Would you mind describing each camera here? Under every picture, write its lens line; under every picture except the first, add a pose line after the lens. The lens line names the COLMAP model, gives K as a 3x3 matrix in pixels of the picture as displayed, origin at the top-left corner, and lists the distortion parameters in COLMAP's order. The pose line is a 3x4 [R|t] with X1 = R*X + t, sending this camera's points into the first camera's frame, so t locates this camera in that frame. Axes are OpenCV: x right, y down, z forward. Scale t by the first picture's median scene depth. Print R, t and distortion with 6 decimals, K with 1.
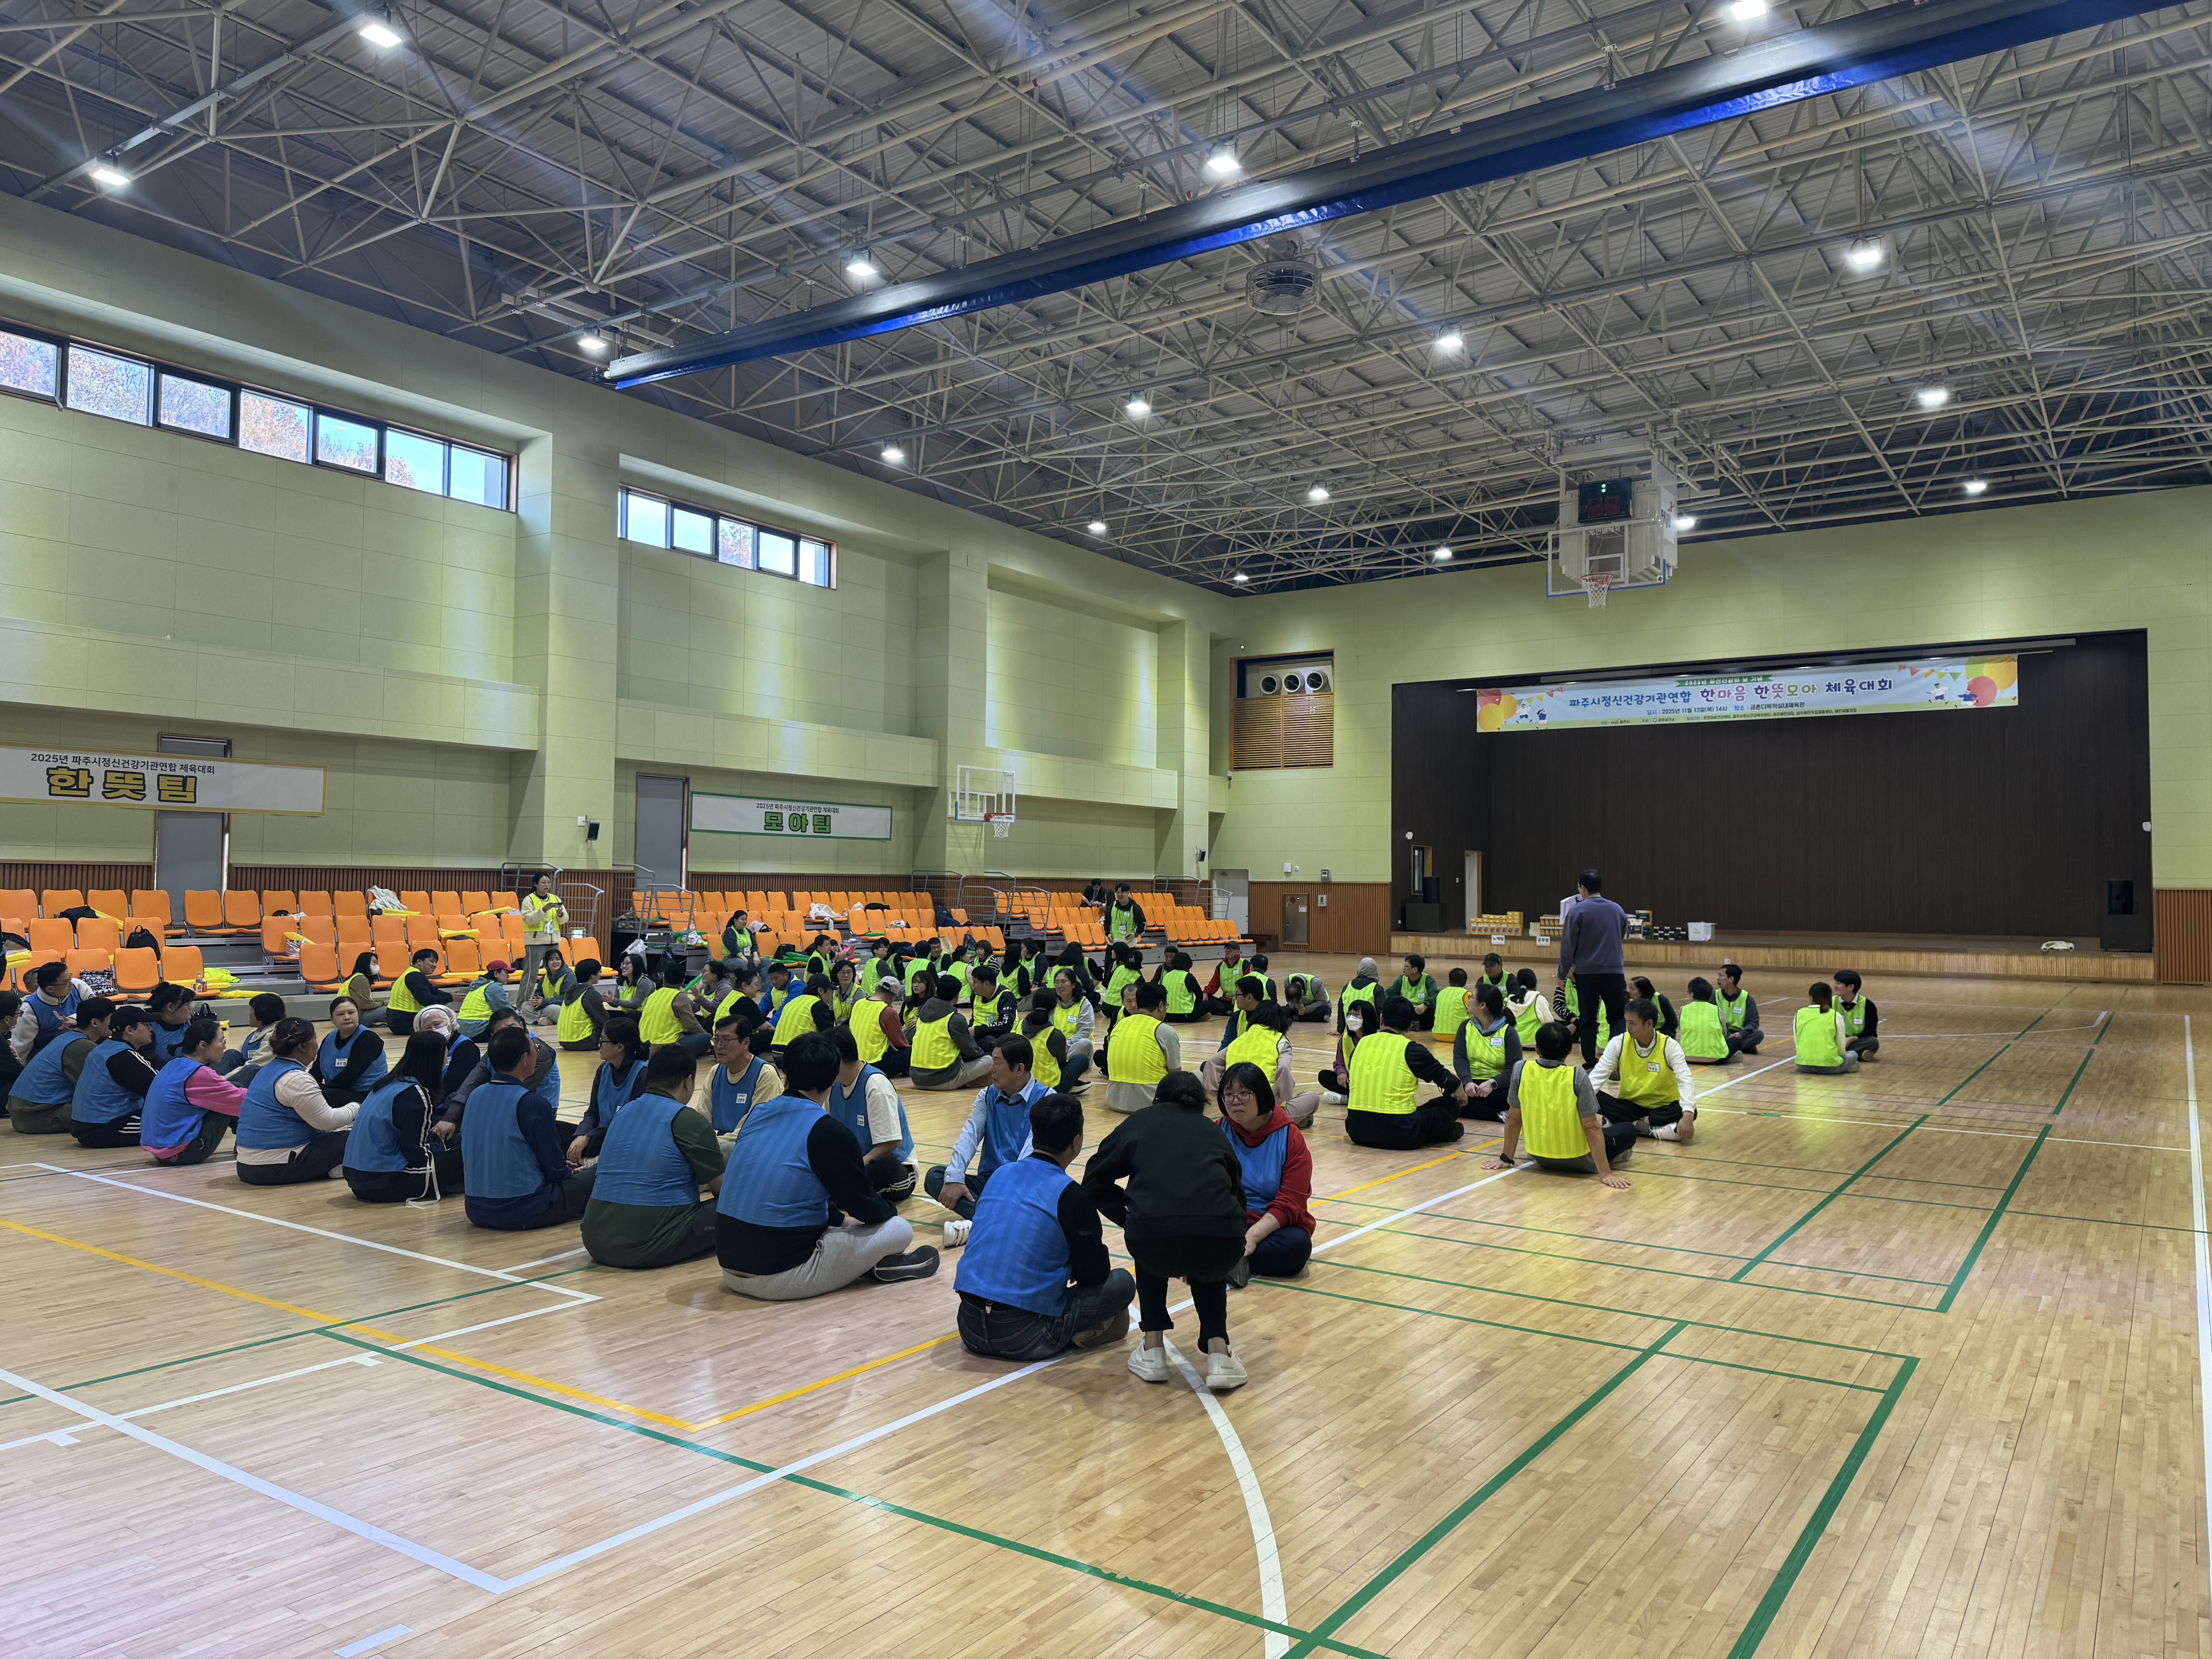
lens RADIAL K [[1556.7, 0, 1111.0], [0, 1556.7, 809.0], [0, 0, 1]] dist [0.043616, -0.002417]
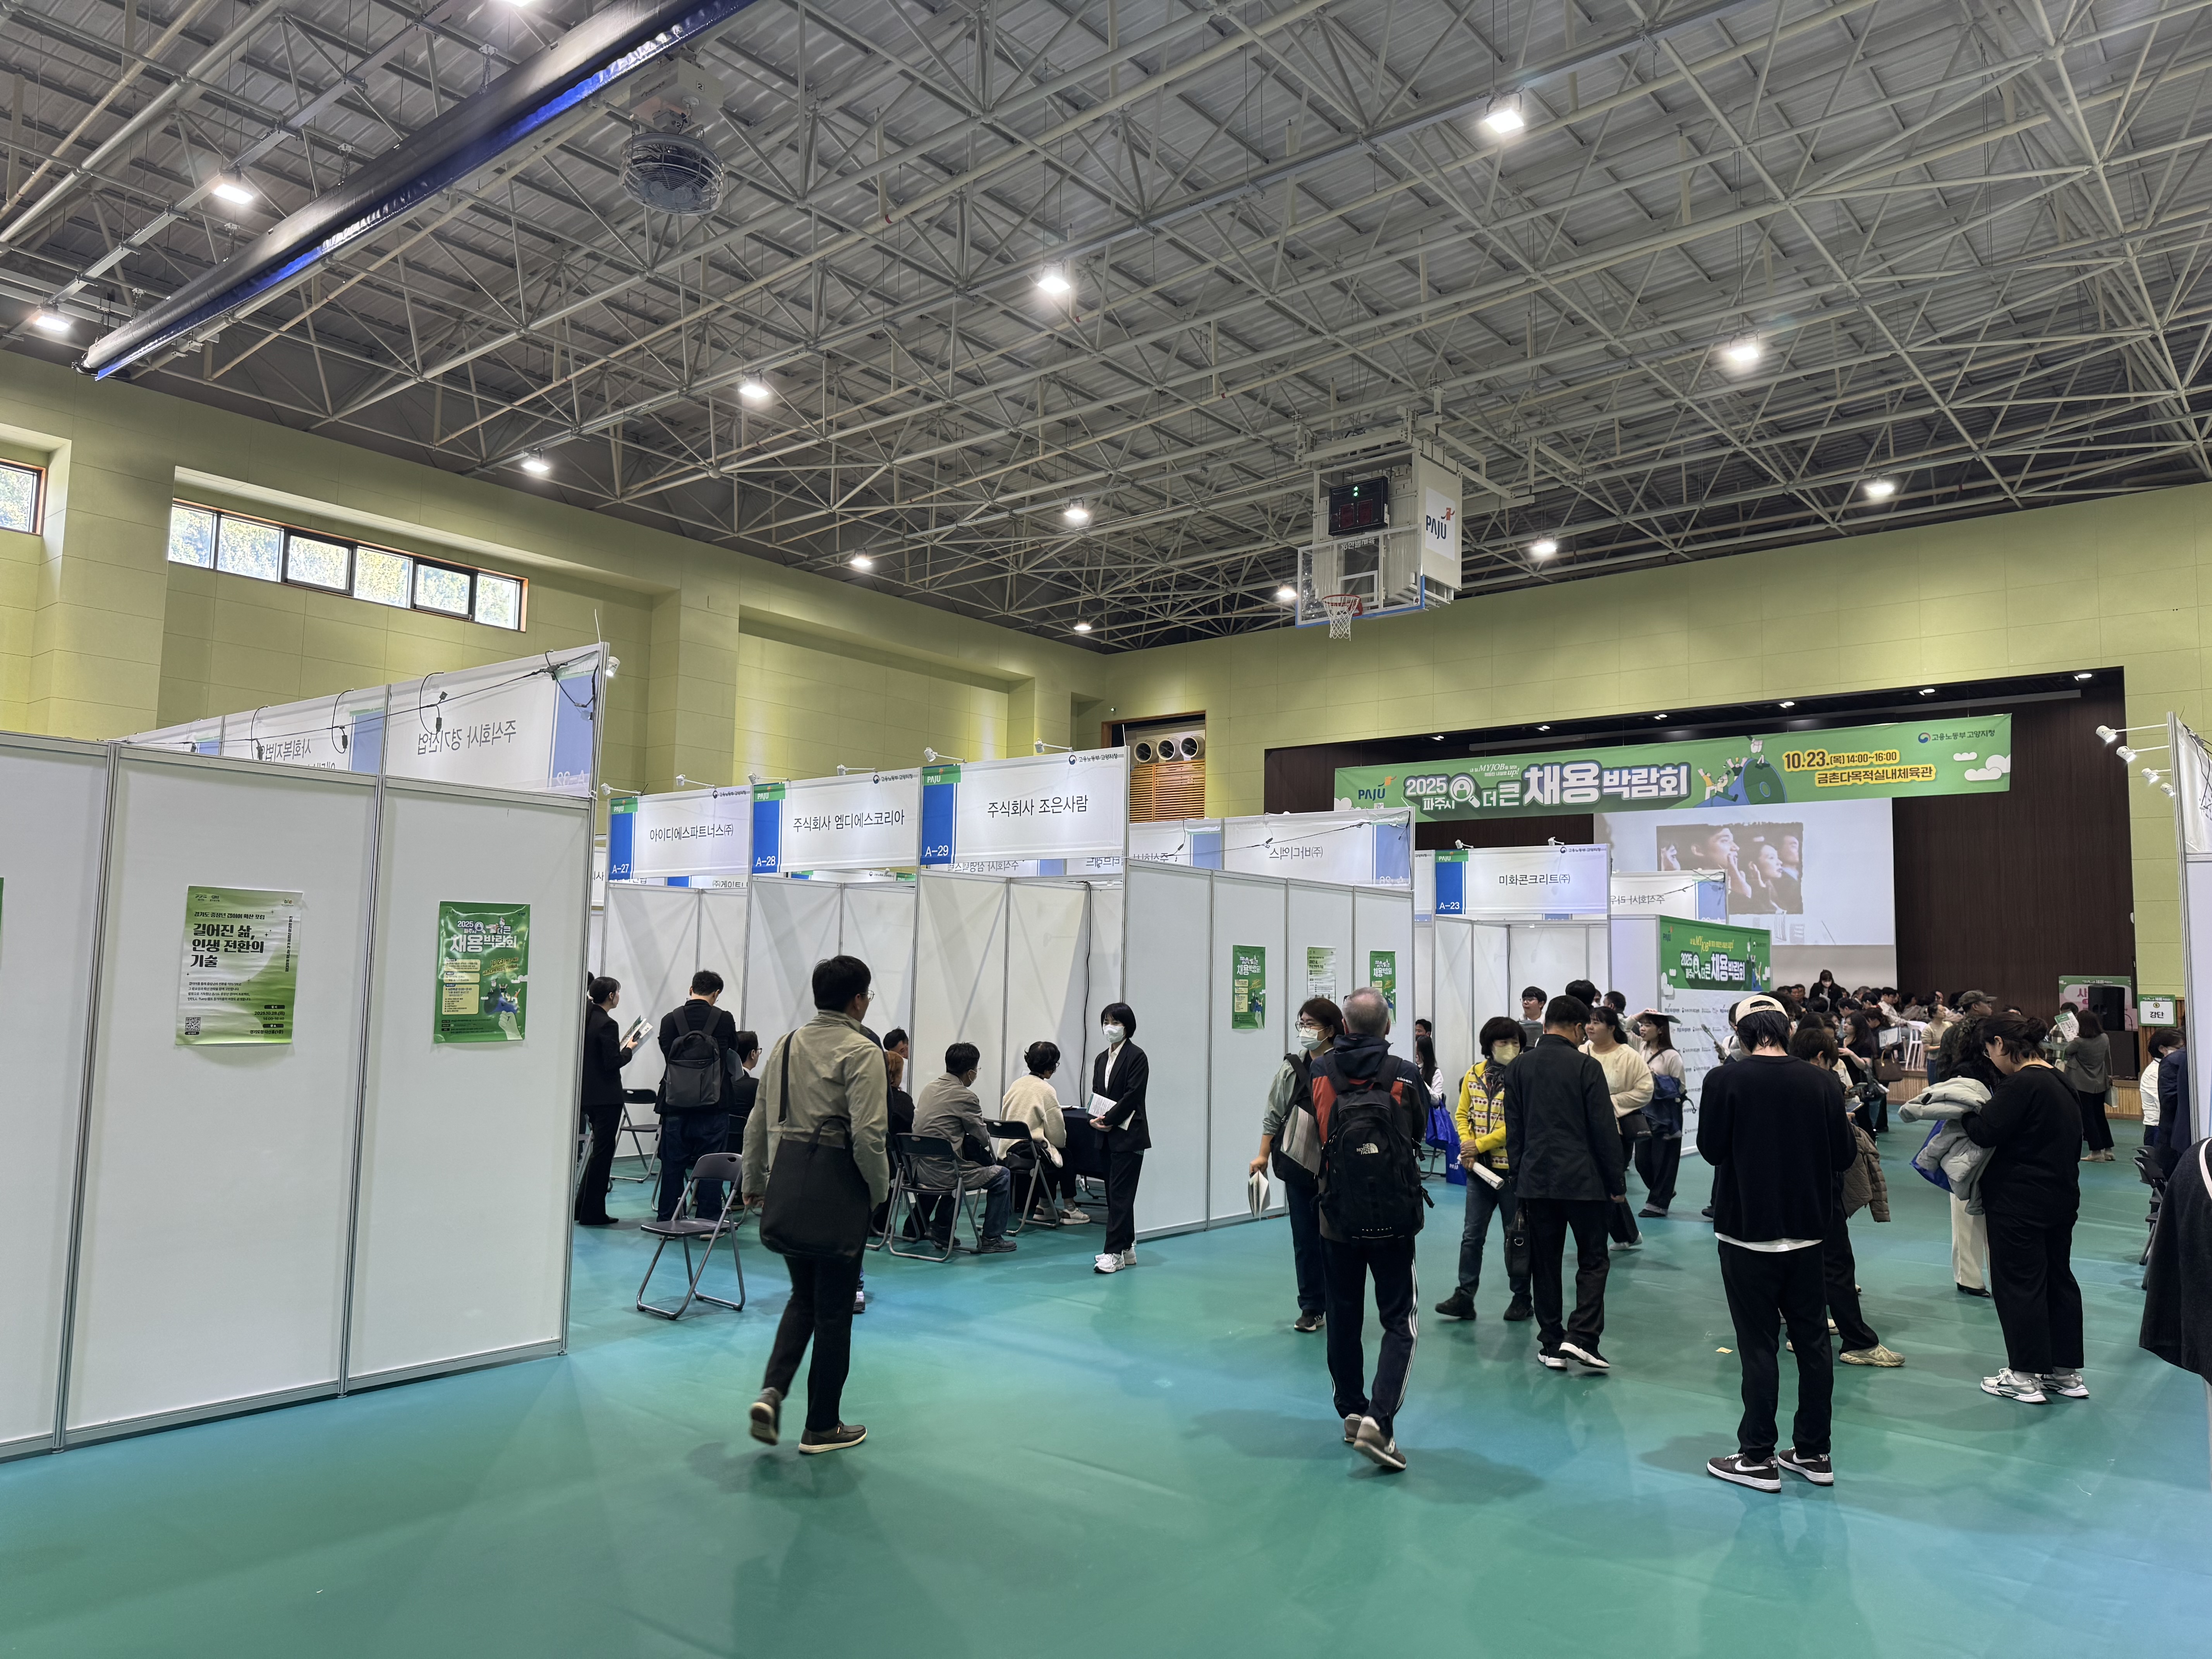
lens RADIAL K [[1580.4, 0, 1100.8], [0, 1580.4, 838.6], [0, 0, 1]] dist [0.025853, -0.003279]
pose [[0.994422, 0.004535, -0.105374, 0.252699], [-0.008572, 0.999245, -0.037892, 0.003211], [0.105123, 0.038584, 0.993710, 0.183740]]
